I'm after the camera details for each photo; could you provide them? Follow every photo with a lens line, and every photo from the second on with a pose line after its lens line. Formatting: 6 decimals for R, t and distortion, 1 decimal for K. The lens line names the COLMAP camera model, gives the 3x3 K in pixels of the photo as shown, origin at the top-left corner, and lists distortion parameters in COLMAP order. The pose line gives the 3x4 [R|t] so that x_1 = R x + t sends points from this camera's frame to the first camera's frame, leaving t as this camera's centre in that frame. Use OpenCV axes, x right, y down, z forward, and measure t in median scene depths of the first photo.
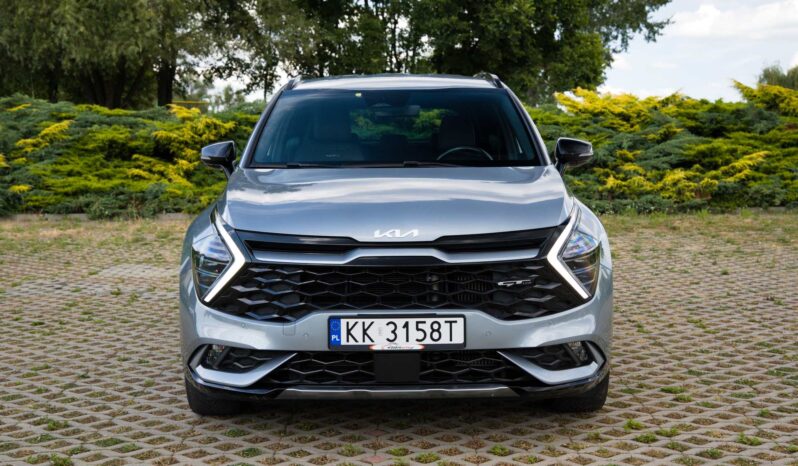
lens RADIAL K [[1143.3, 0, 400.3], [0, 1143.3, 224.7], [0, 0, 1]] dist [0.244925, 0.000000]
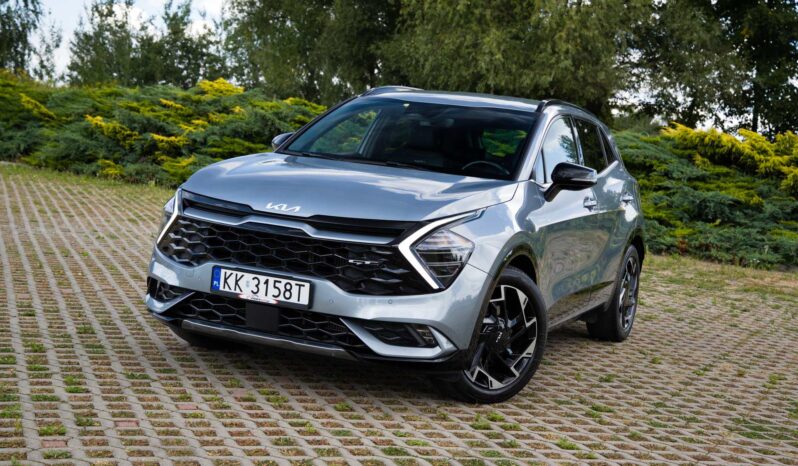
lens RADIAL K [[1143.3, 0, 400.3], [0, 1143.3, 235.0], [0, 0, 1]] dist [0.244925, 0.000000]
pose [[0.906307, 0.139086, -0.399077, 0.593902], [-0.148324, 0.988908, 0.007808, 0.008489], [0.395736, 0.052117, 0.916884, -0.050690]]
